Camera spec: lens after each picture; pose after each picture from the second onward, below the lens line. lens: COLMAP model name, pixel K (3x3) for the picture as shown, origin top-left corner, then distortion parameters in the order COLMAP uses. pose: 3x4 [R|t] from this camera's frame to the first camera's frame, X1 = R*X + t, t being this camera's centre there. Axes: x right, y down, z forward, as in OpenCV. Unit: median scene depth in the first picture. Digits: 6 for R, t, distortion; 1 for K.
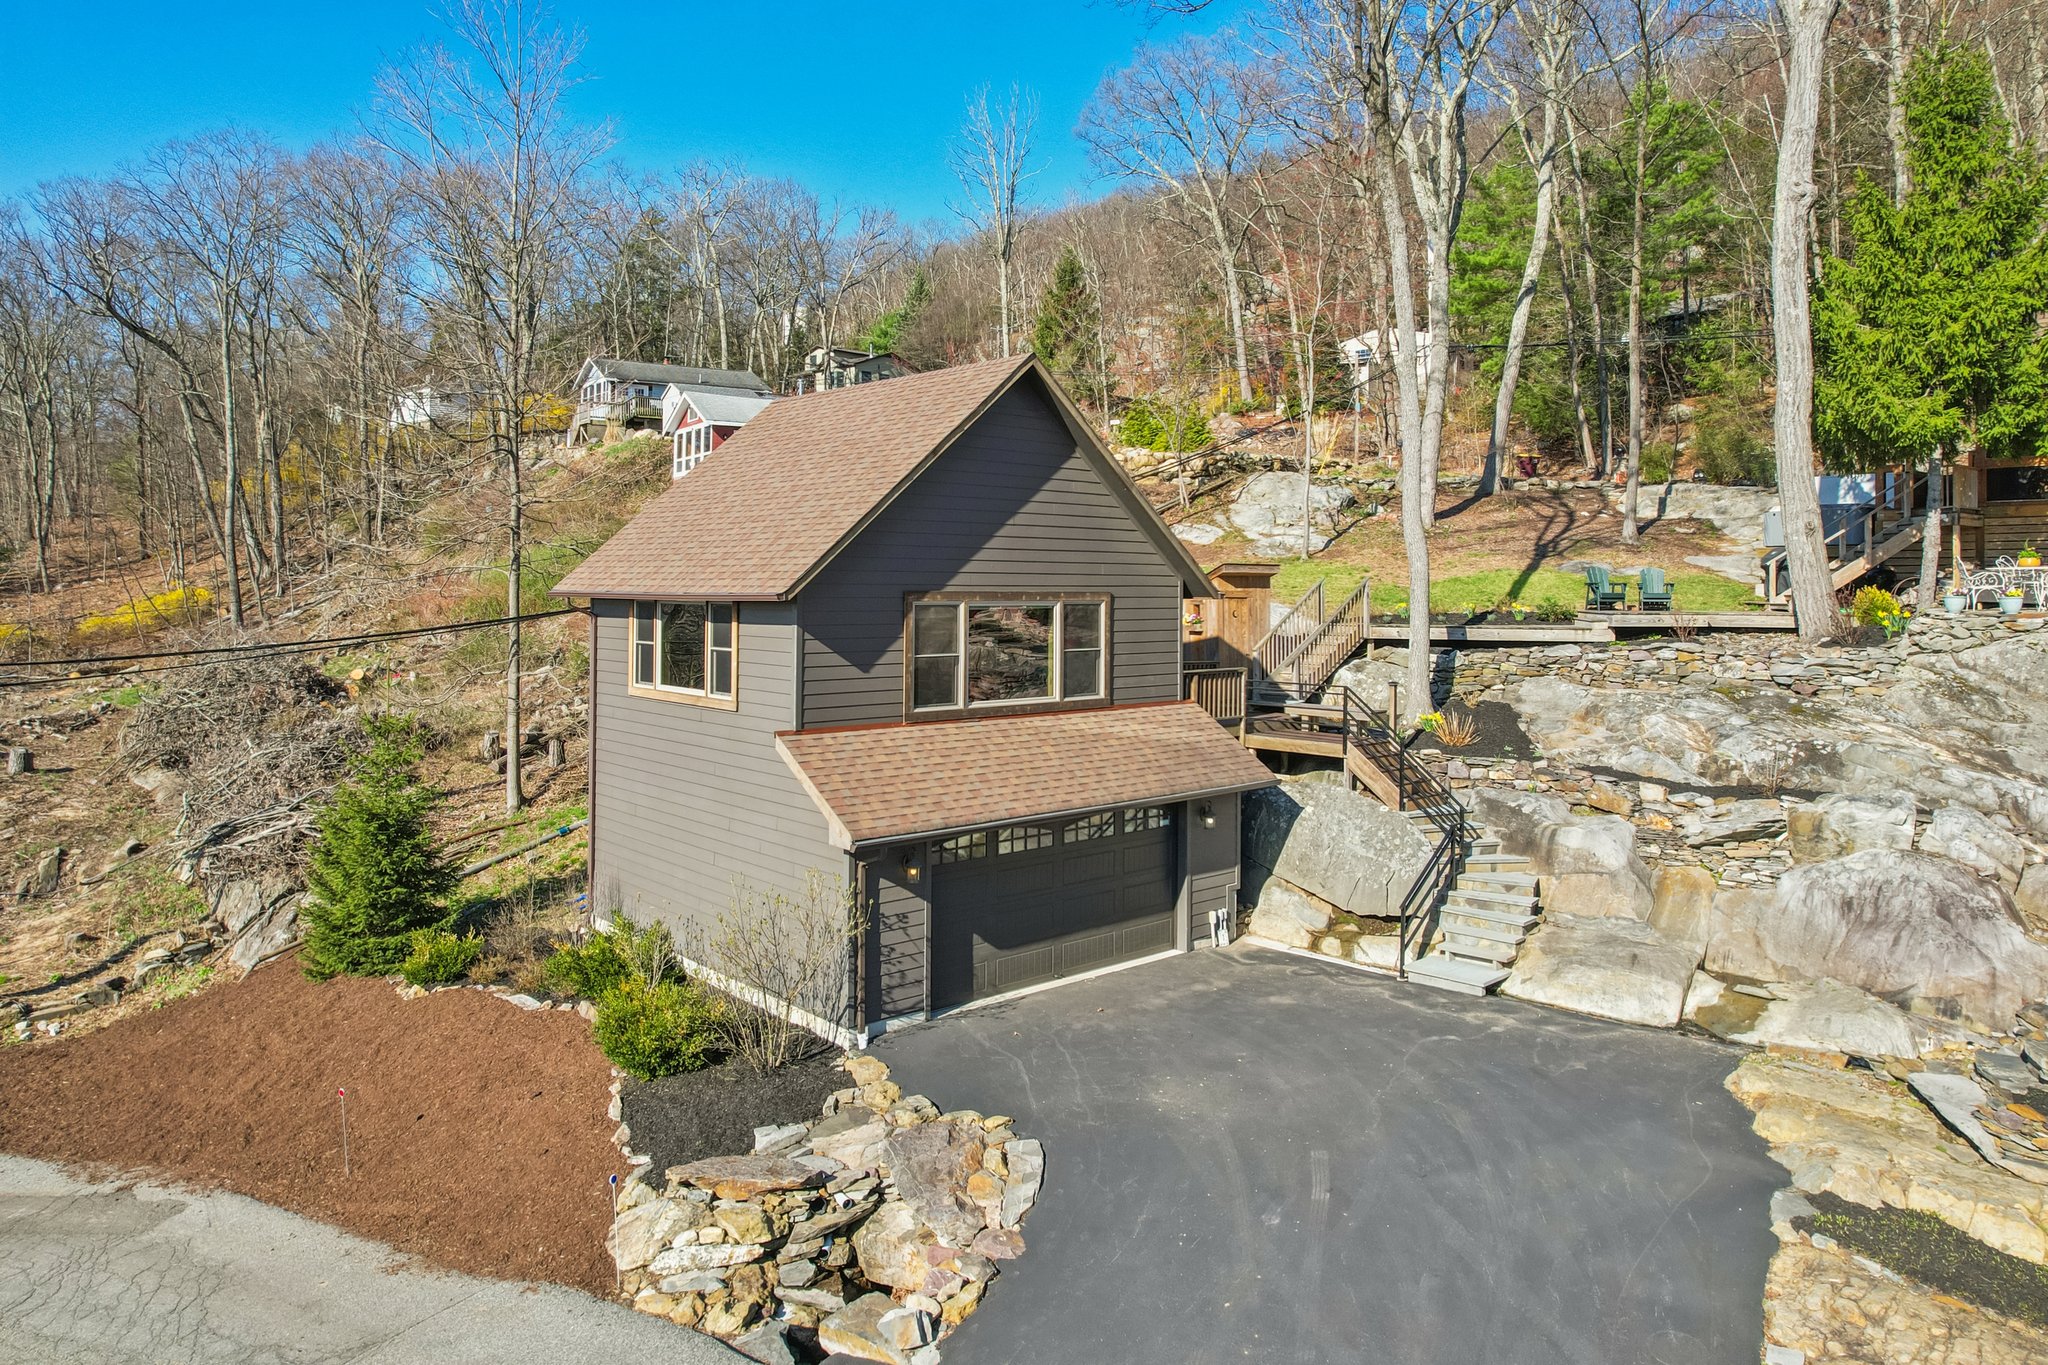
lens RADIAL K [[1366.0, 0, 1060.4], [0, 1366.0, 575.0], [0, 0, 1]] dist [-0.061266, 0.073571]
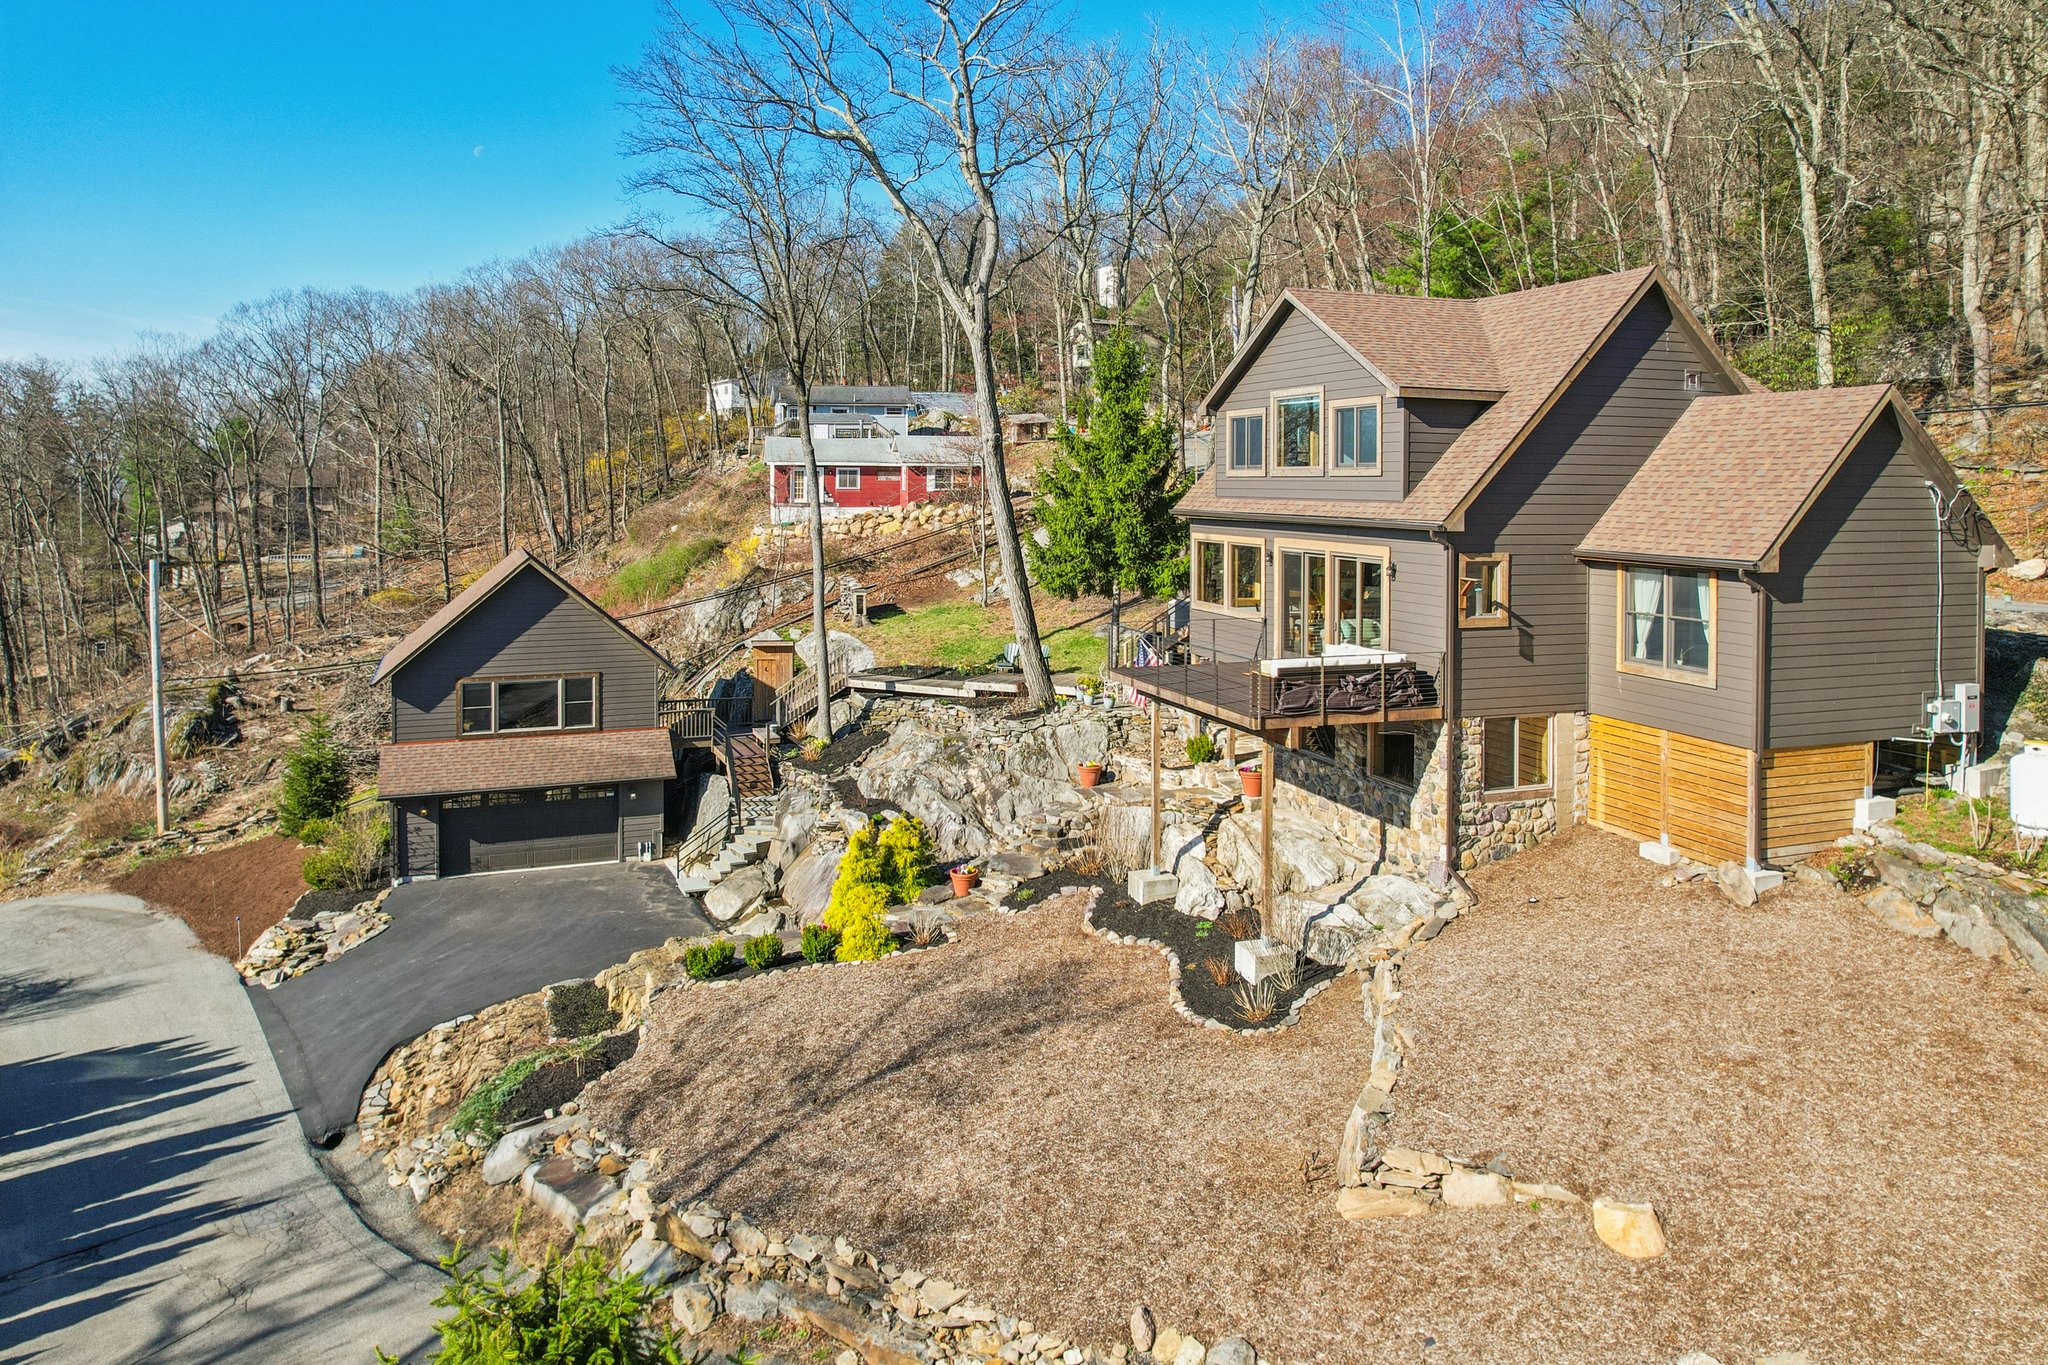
lens RADIAL K [[1375.0, 0, 1026.3], [0, 1375.0, 502.2], [0, 0, 1]] dist [-0.042653, 0.032339]
pose [[0.935408, -0.002819, -0.353558, 1.332704], [0.009916, 0.999784, 0.018264, -0.268202], [0.353430, -0.020590, 0.935234, -0.616988]]
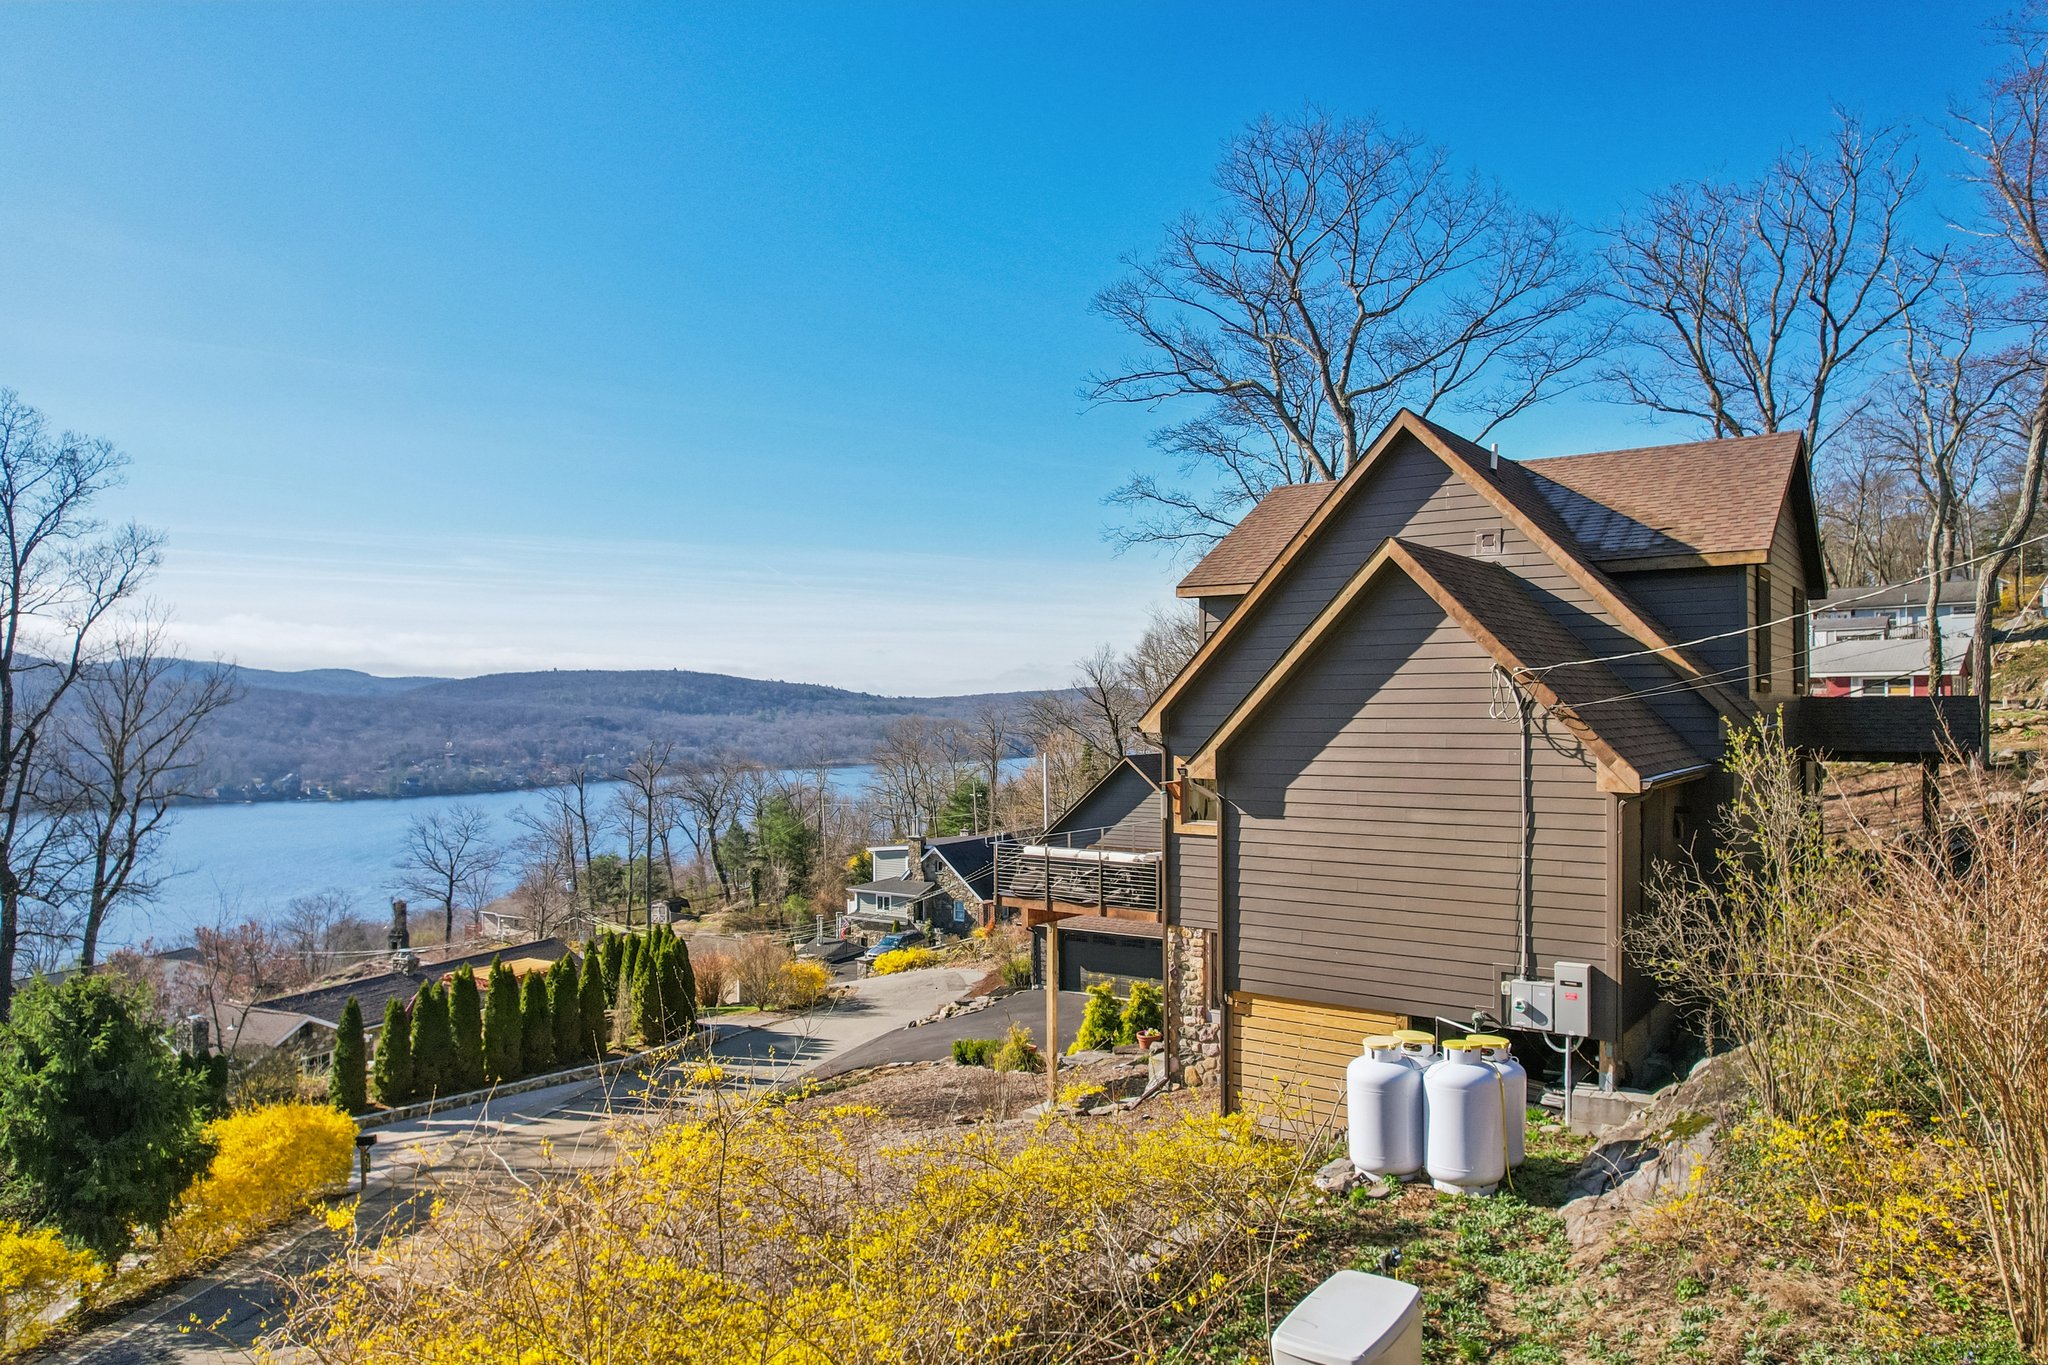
lens RADIAL K [[1339.4, 0, 1029.5], [0, 1339.4, 699.2], [0, 0, 1]] dist [-0.074778, 0.068134]
pose [[0.221240, -0.015635, -0.975094, 2.315448], [0.015889, 0.999797, -0.012426, -0.234717], [0.975090, -0.012744, 0.221443, 0.240028]]
